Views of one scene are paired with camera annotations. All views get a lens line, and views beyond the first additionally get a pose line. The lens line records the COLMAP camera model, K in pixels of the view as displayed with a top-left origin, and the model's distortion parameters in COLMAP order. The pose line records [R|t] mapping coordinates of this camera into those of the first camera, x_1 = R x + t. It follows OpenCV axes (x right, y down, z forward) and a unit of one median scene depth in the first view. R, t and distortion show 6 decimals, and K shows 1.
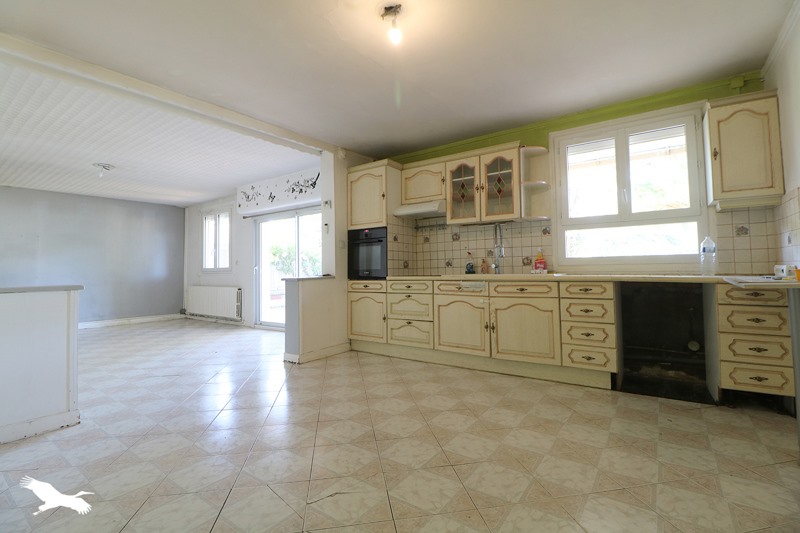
lens RADIAL K [[368.6, 0, 403.5], [0, 368.6, 261.7], [0, 0, 1]] dist [-0.003926, -0.005626]
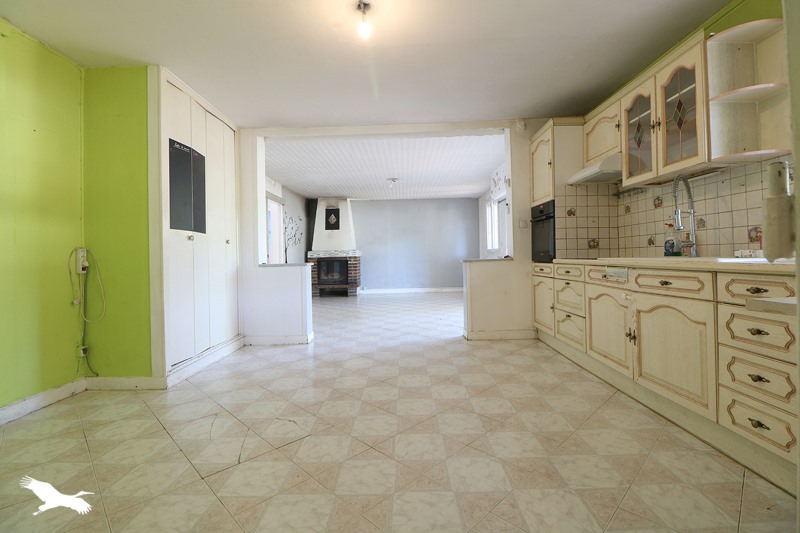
lens RADIAL K [[368.6, 0, 401.8], [0, 368.6, 260.3], [0, 0, 1]] dist [-0.003926, -0.005626]
pose [[0.574305, 0.013198, -0.818535, 0.487208], [0.030350, 0.998839, 0.037400, 0.001191], [0.818079, -0.046321, 0.573238, 0.247330]]
